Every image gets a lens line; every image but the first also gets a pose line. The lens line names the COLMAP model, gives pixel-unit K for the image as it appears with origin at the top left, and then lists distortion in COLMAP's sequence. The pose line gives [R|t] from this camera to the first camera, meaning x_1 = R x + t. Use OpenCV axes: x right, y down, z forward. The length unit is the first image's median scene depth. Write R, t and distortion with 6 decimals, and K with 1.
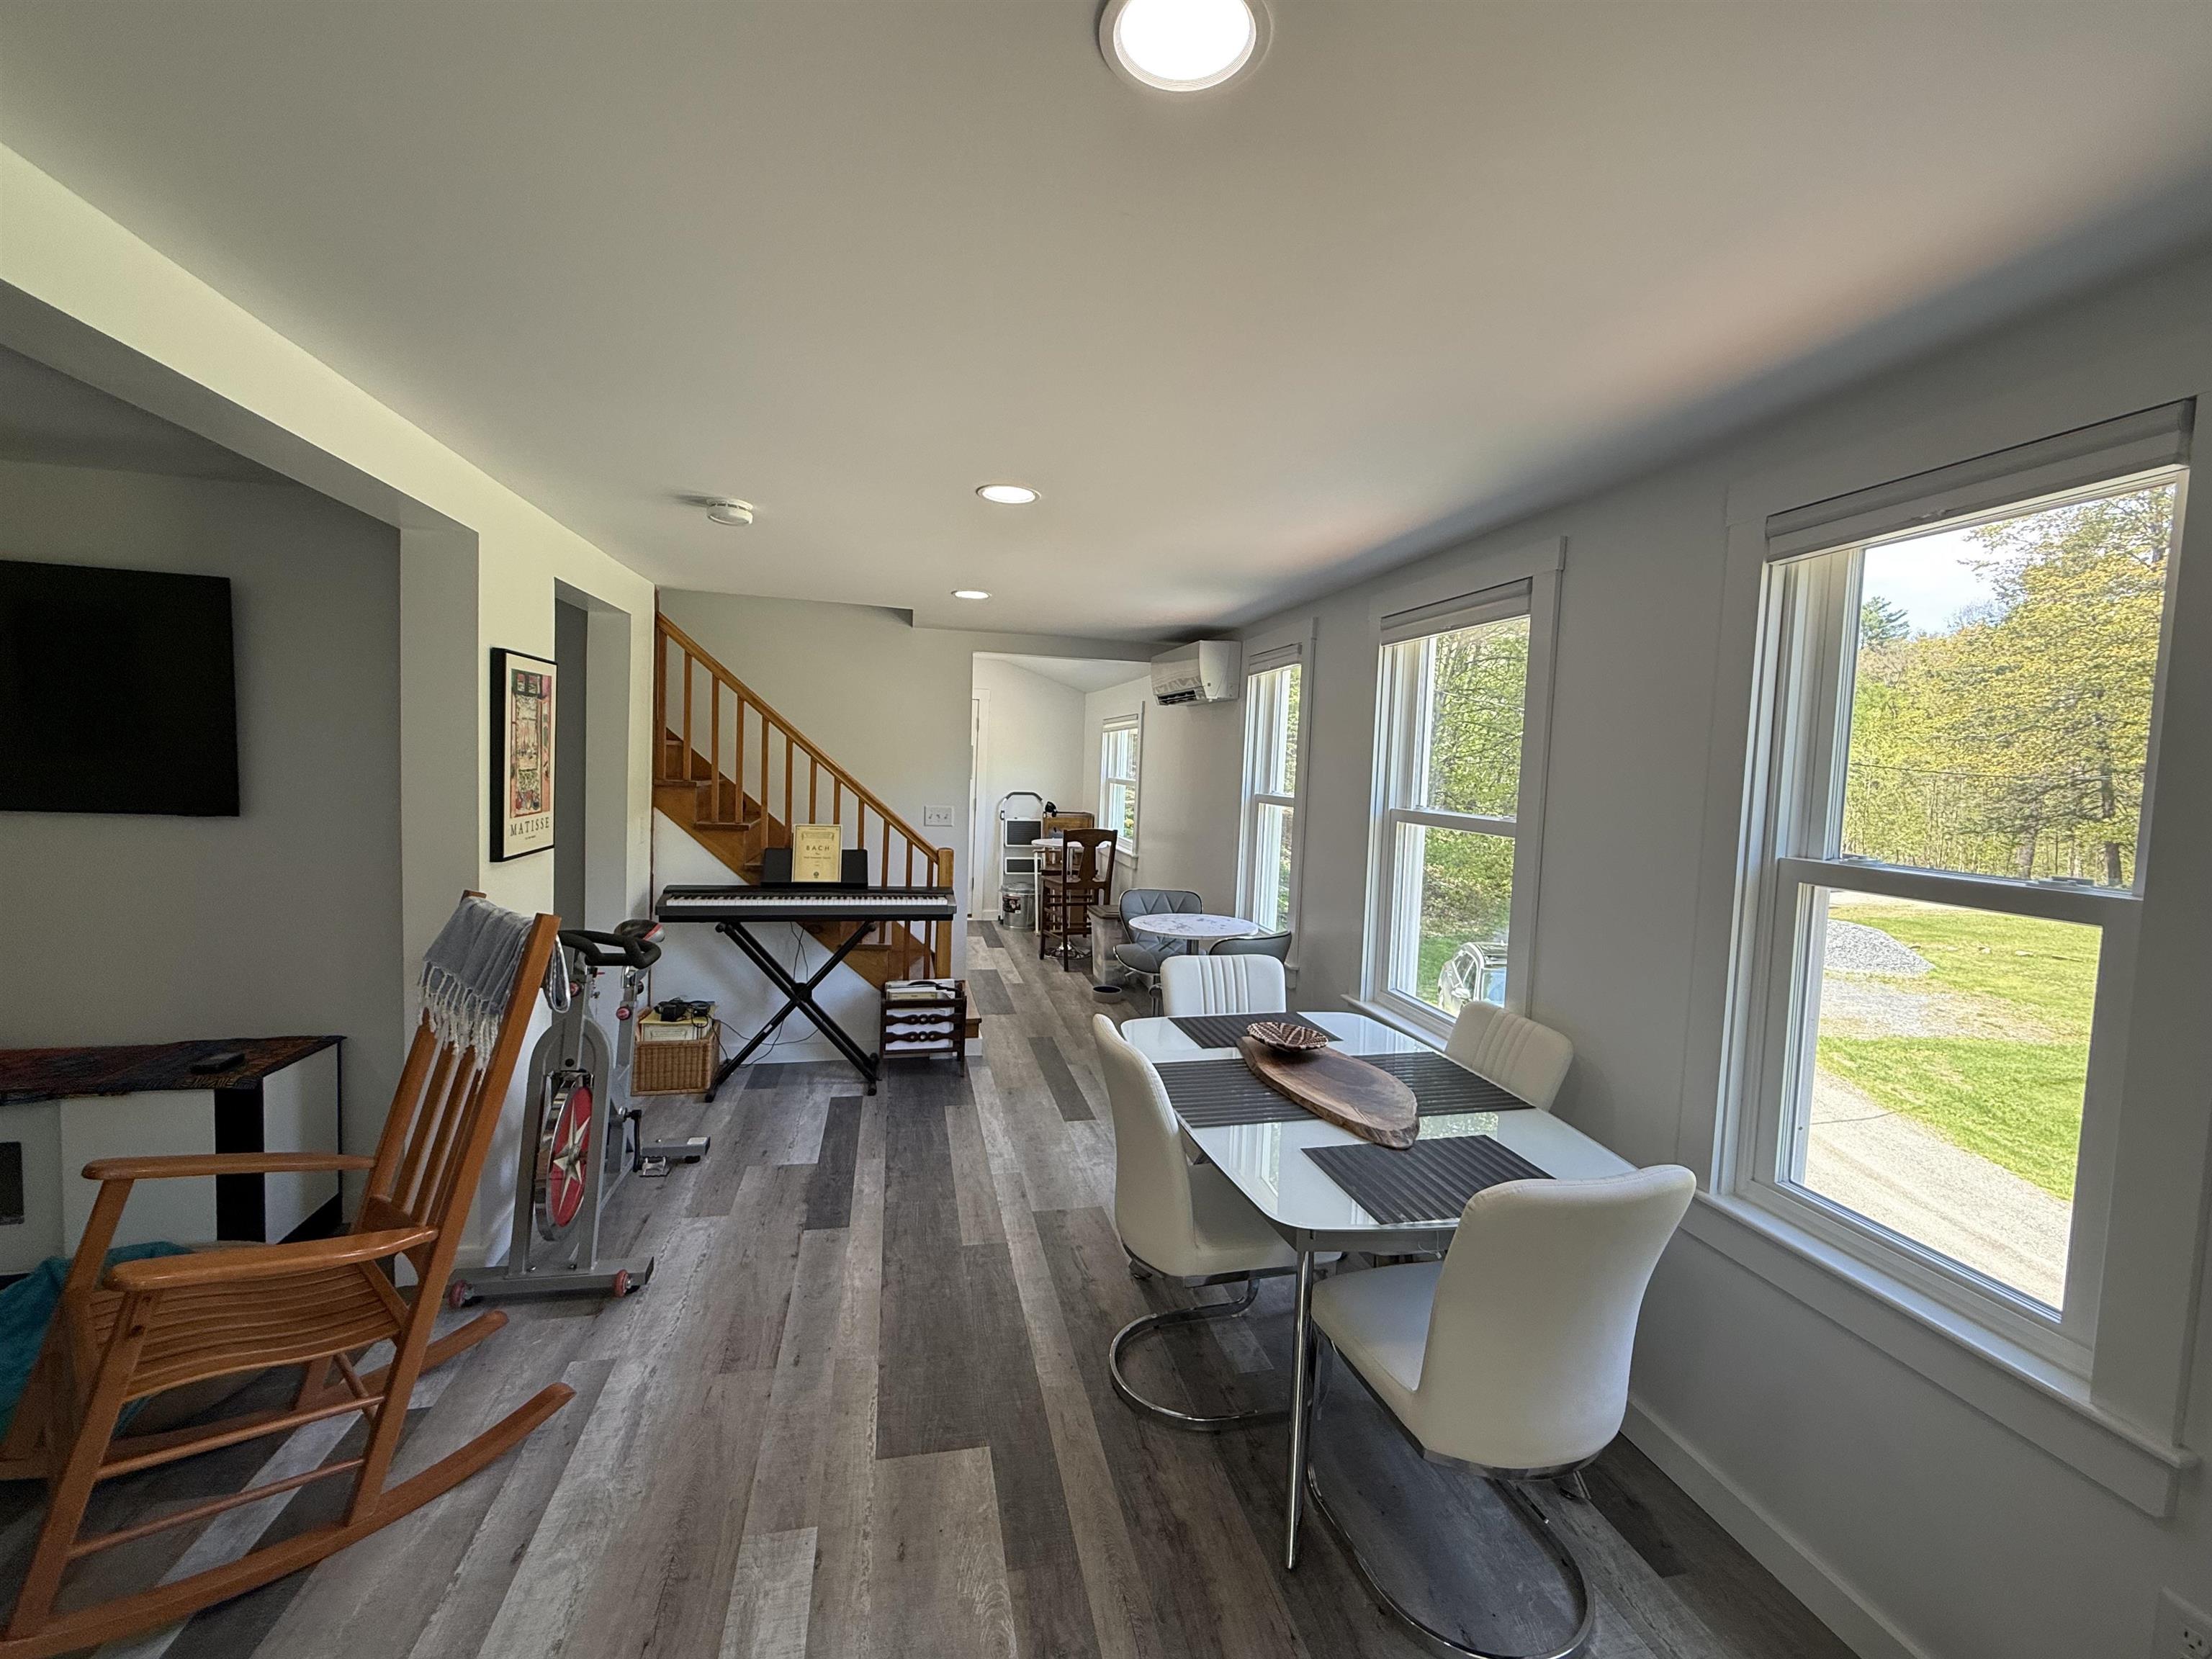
lens RADIAL K [[918.4, 0, 1112.6], [0, 918.4, 826.9], [0, 0, 1]] dist [0.000901, 0.000206]
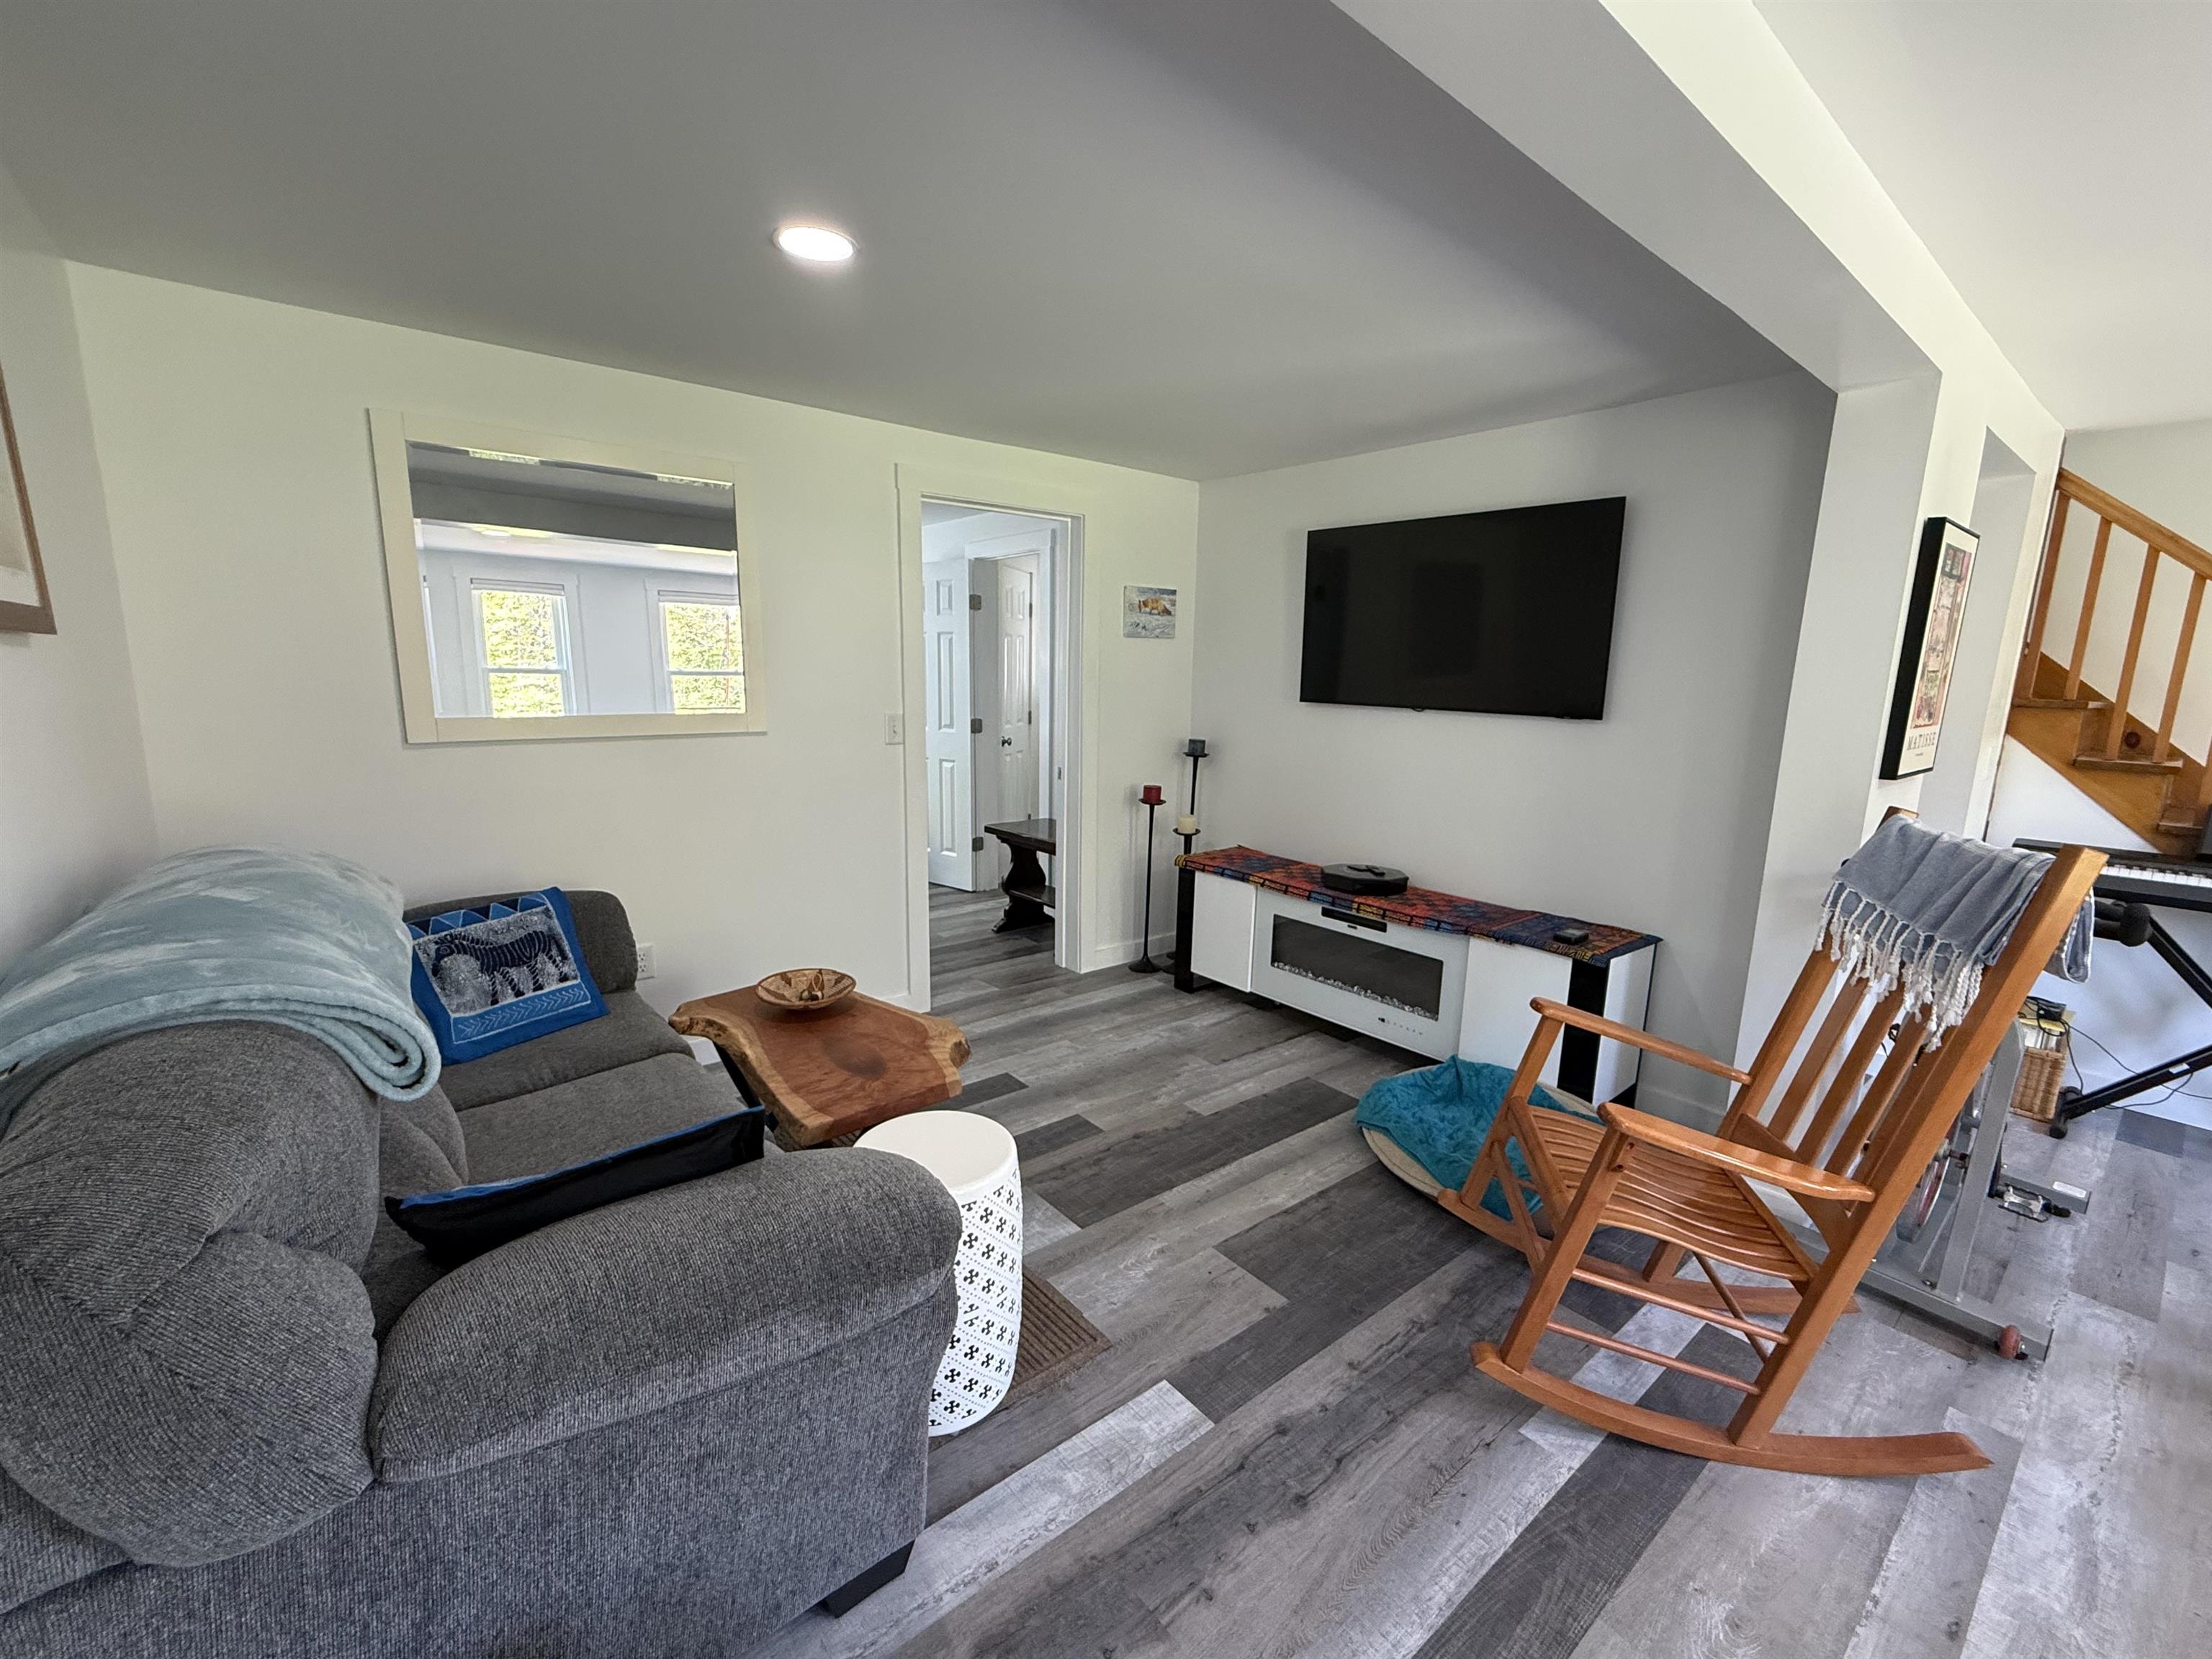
lens RADIAL K [[918.4, 0, 1100.5], [0, 918.4, 825.0], [0, 0, 1]] dist [0.000901, 0.000206]
pose [[0.436035, 0.124566, -0.891267, -0.230265], [-0.067488, 0.992111, 0.105643, 0.039660], [0.897396, 0.014086, 0.441001, -0.021107]]
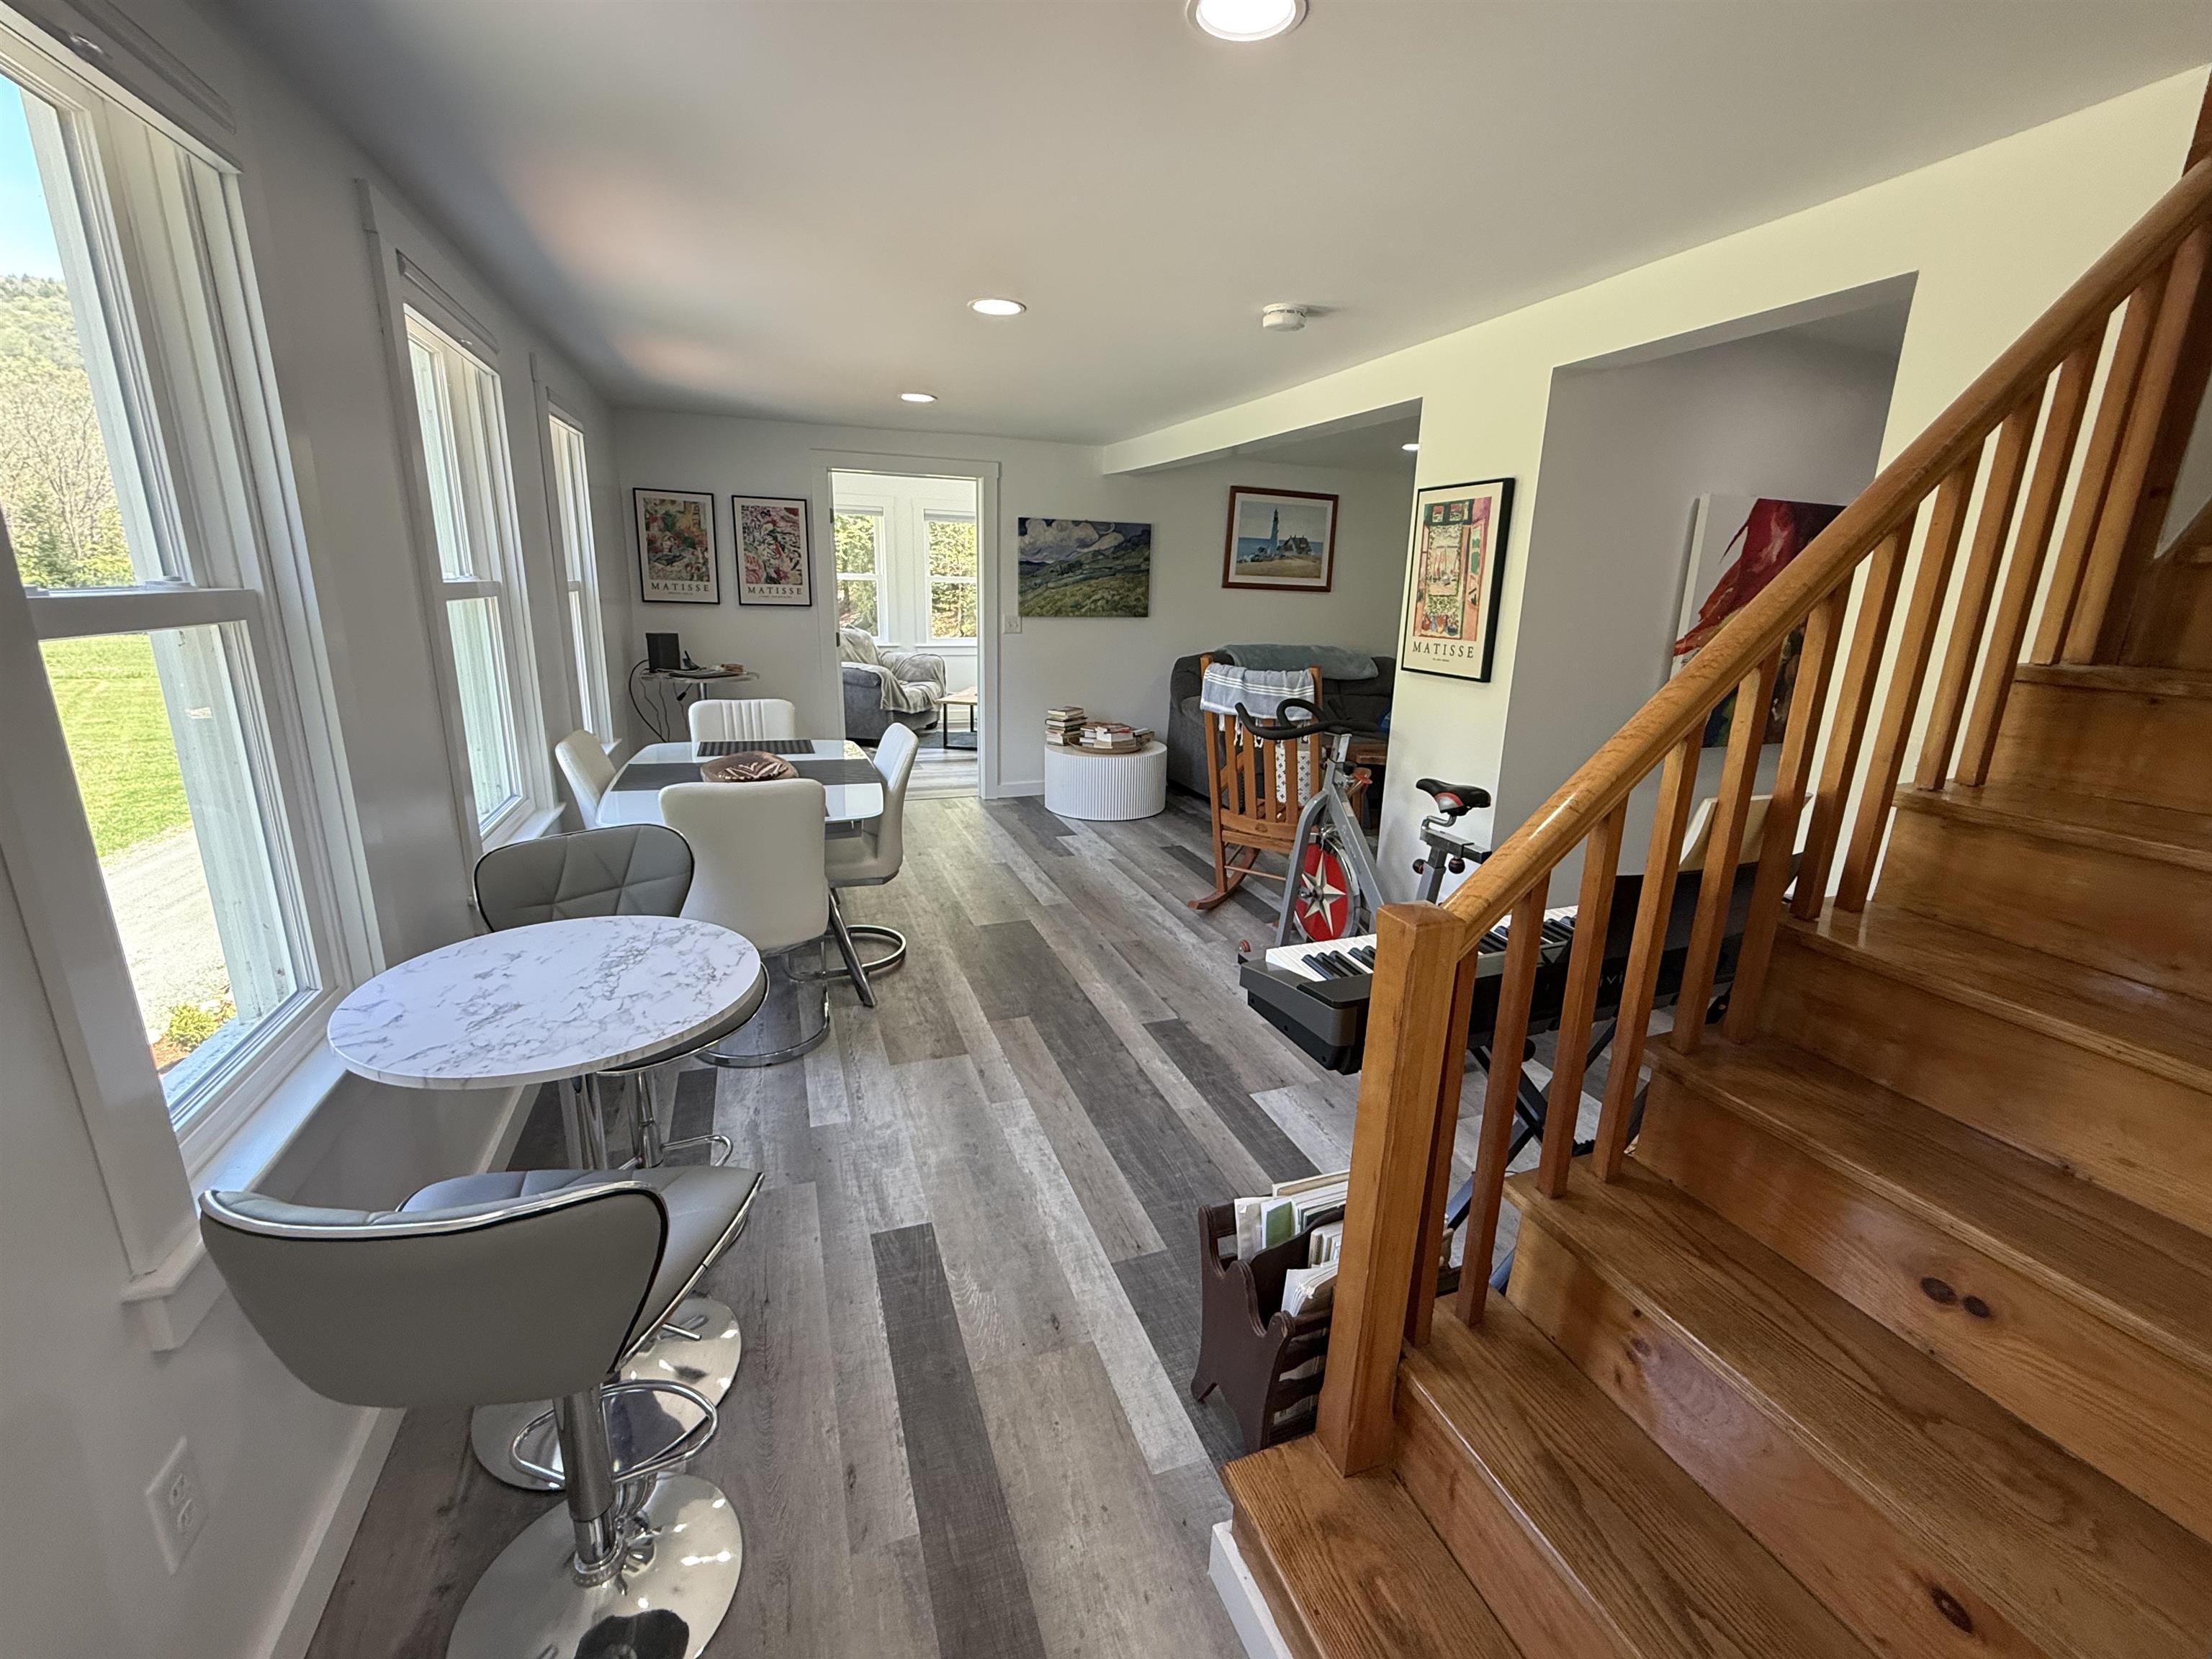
lens RADIAL K [[918.4, 0, 1104.9], [0, 918.4, 824.9], [0, 0, 1]] dist [0.000901, 0.000206]
pose [[-0.990737, -0.033029, -0.131719, -0.113874], [-0.073847, 0.945051, 0.318474, -0.131024], [0.113963, 0.325251, -0.938735, 2.209604]]
